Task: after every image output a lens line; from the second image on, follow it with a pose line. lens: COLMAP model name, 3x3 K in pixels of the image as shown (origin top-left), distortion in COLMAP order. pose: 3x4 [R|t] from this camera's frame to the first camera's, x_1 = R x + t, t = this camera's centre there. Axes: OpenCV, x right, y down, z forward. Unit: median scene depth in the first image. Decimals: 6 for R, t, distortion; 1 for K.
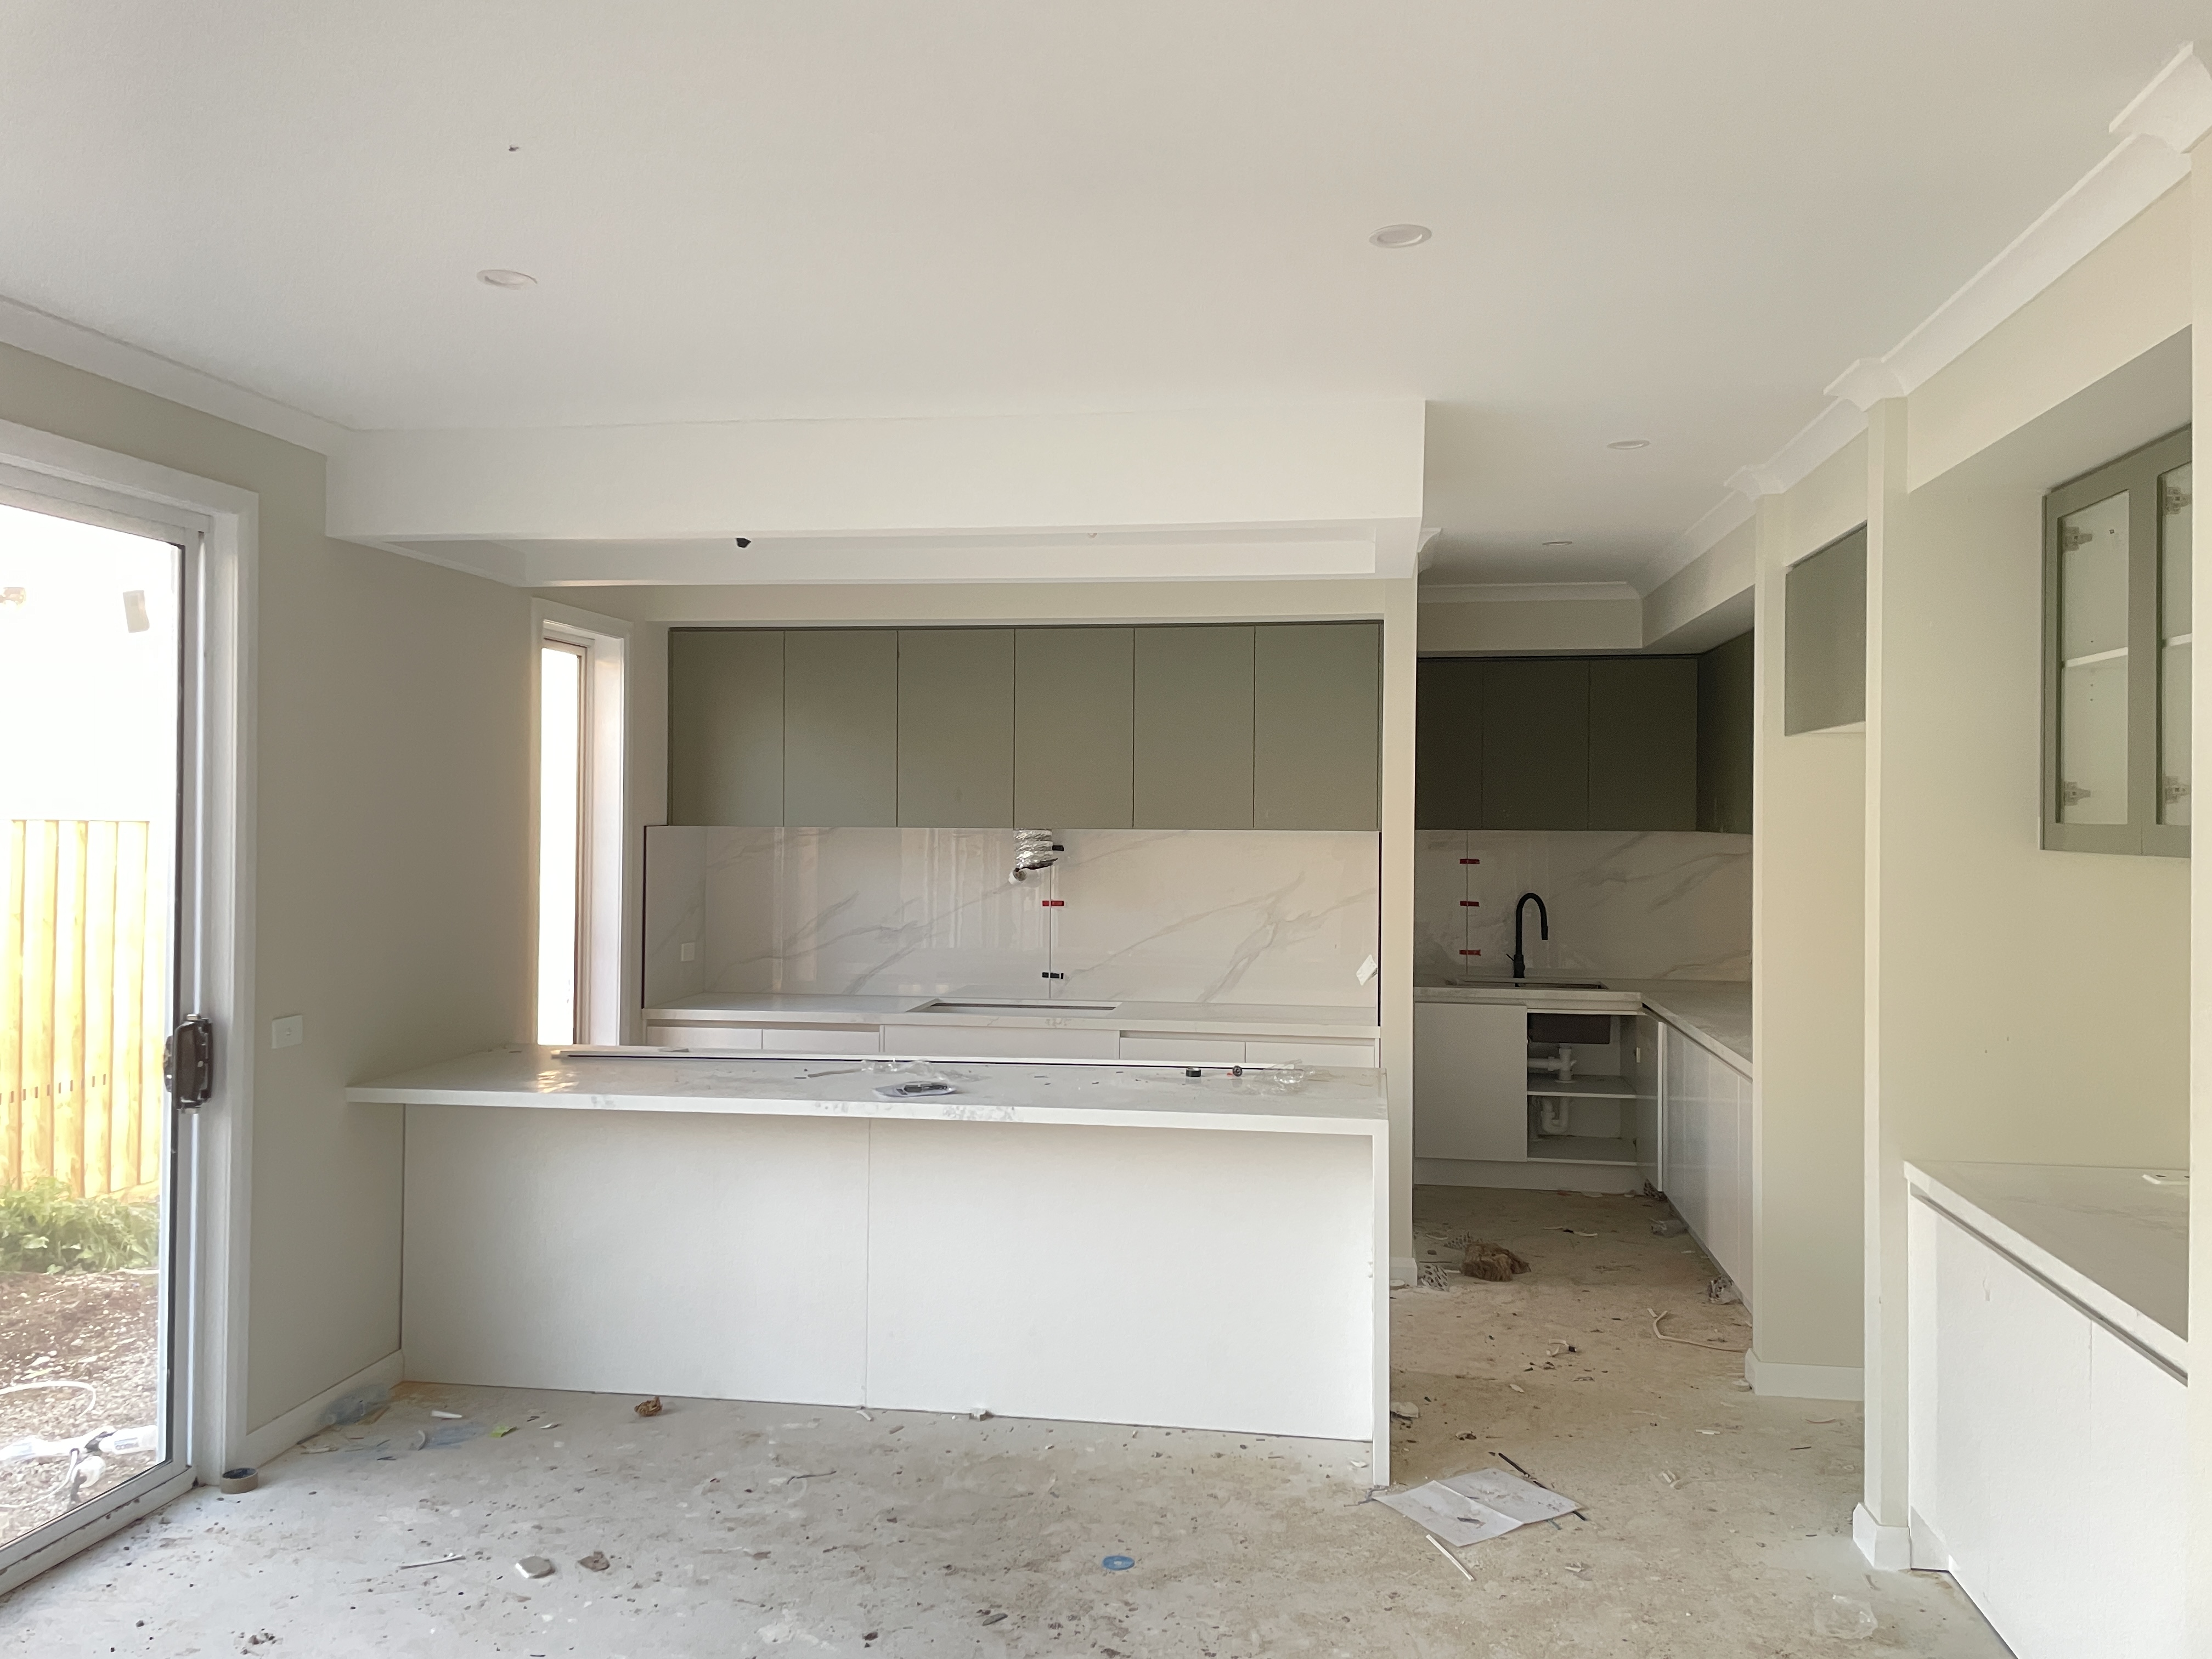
lens RADIAL K [[1651.8, 0, 1106.5], [0, 1651.8, 812.8], [0, 0, 1]] dist [0.031676, -0.009505]
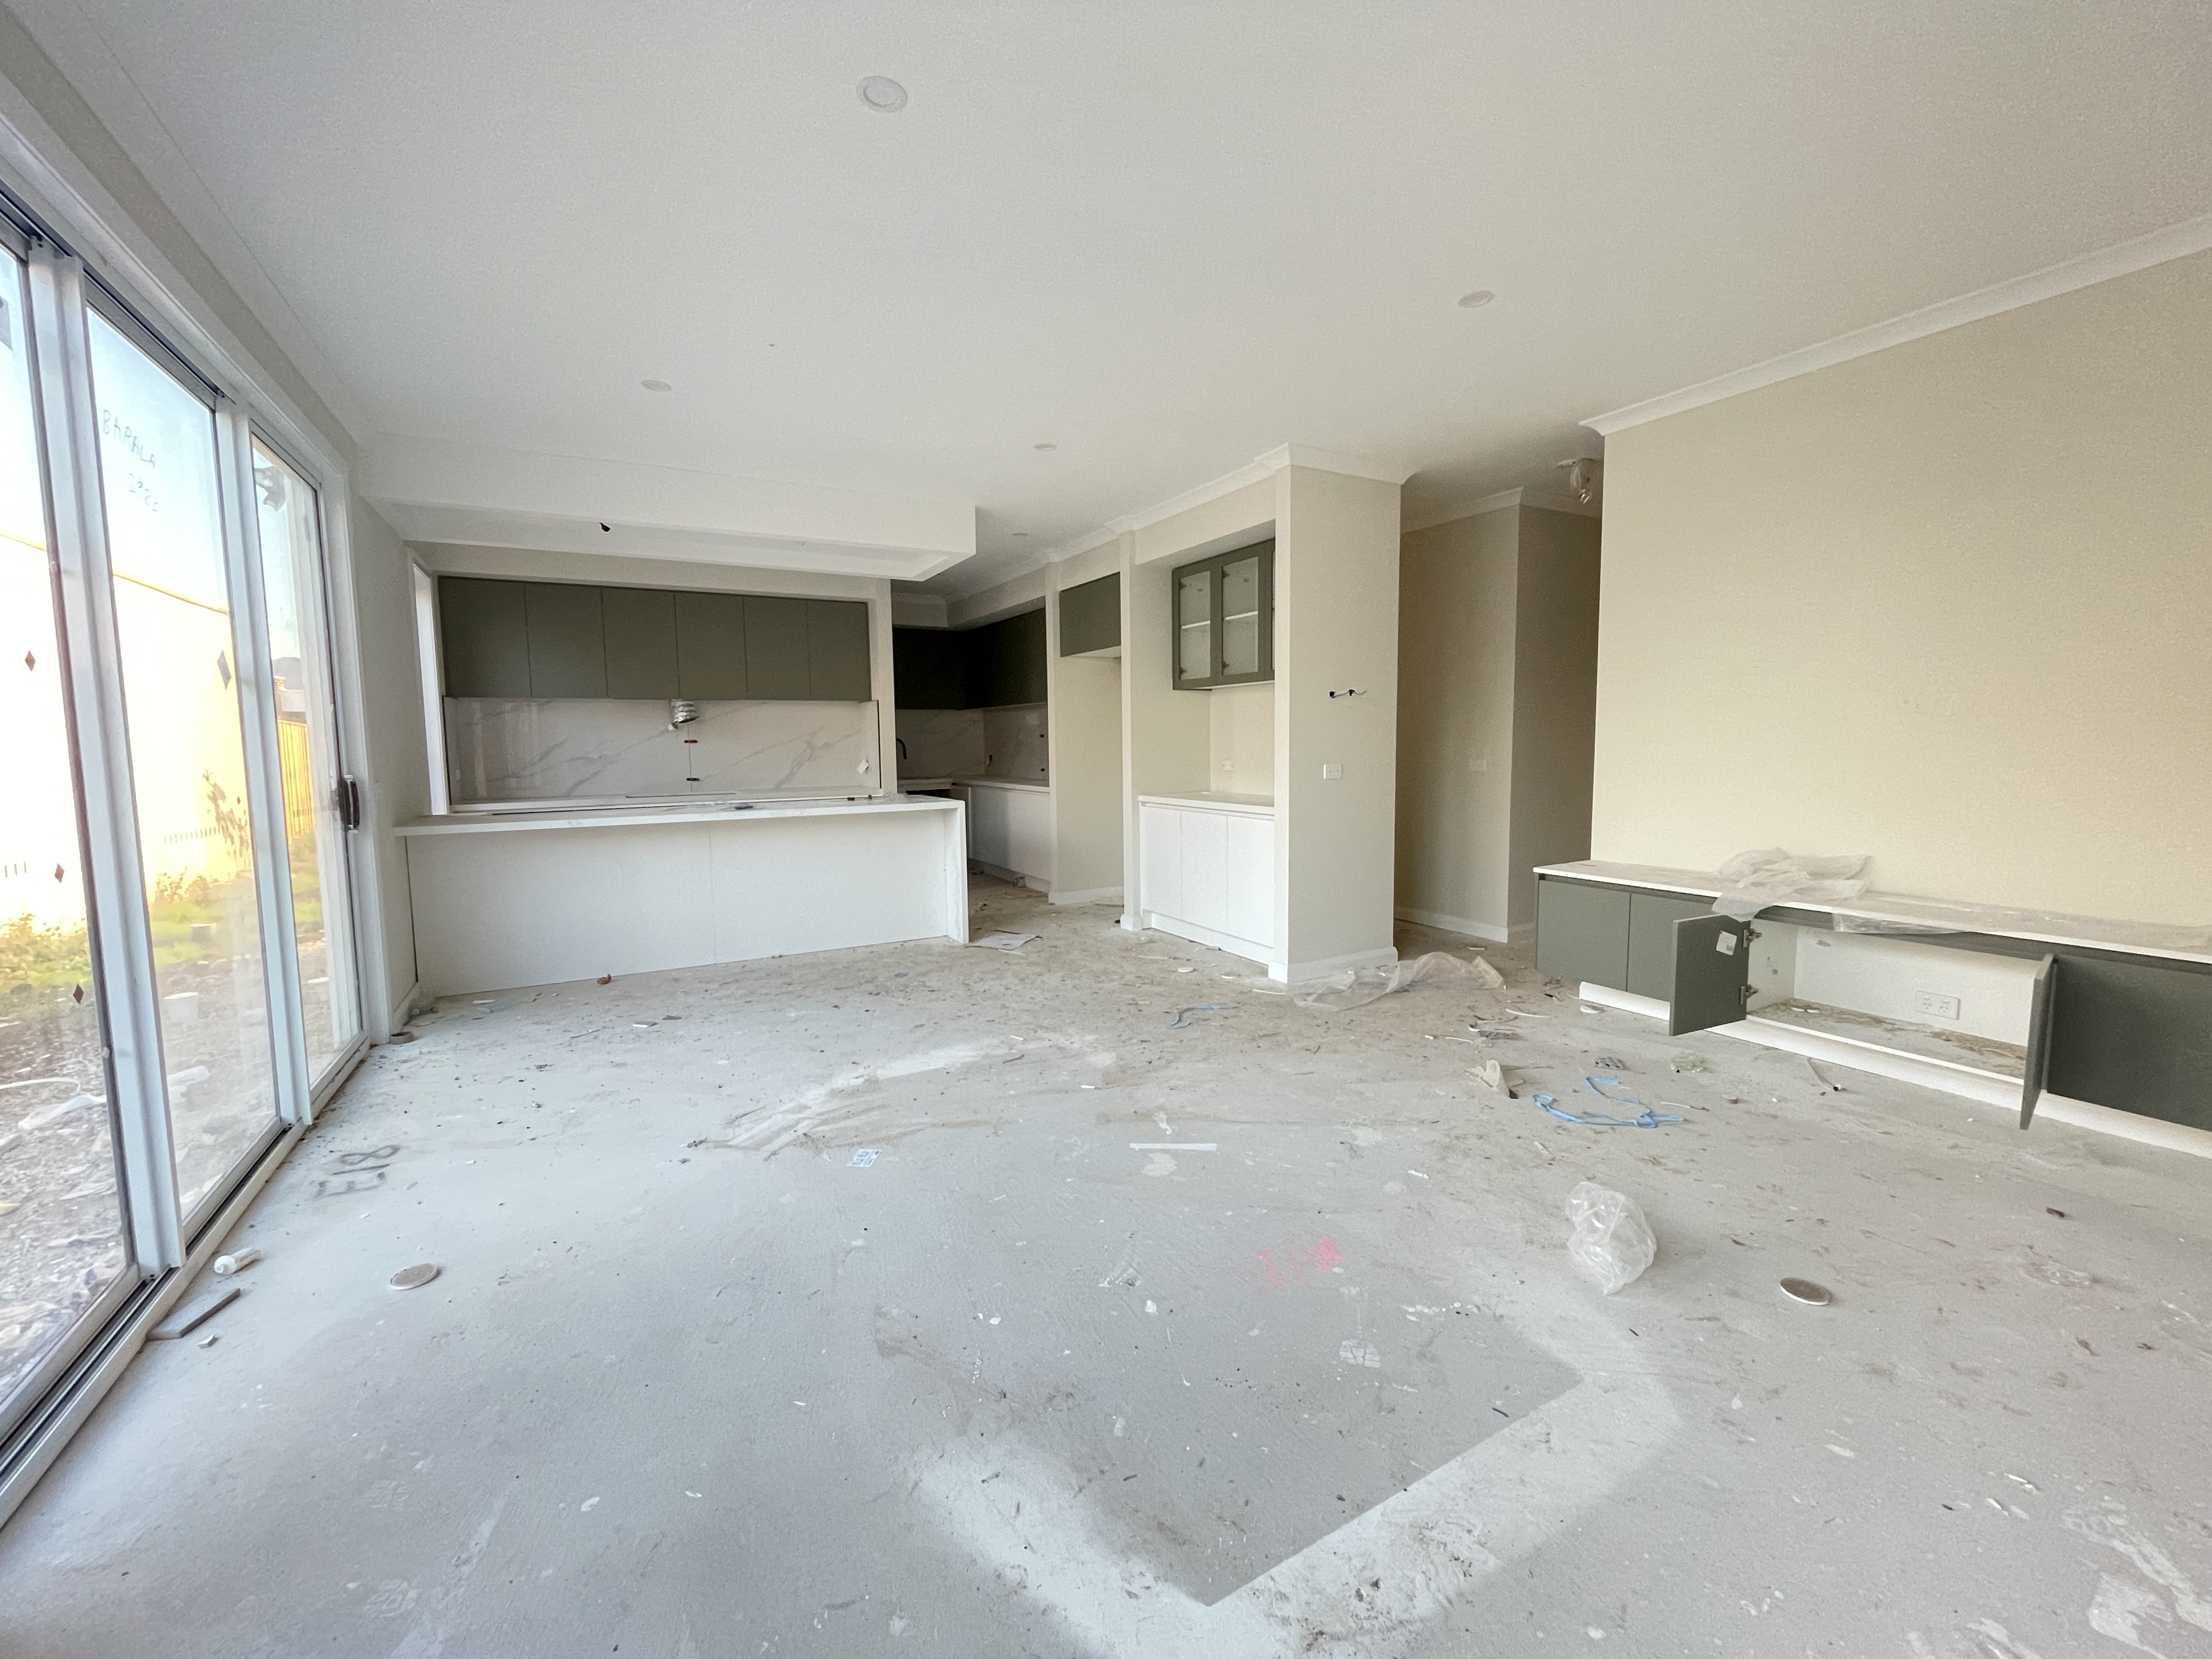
lens RADIAL K [[885.6, 0, 1102.8], [0, 885.6, 830.3], [0, 0, 1]] dist [-0.003307, -0.000128]
pose [[0.784214, -0.078787, 0.615468, -0.474907], [0.015785, 0.994118, 0.107146, 0.087408], [-0.620290, -0.074310, 0.780845, -0.170602]]
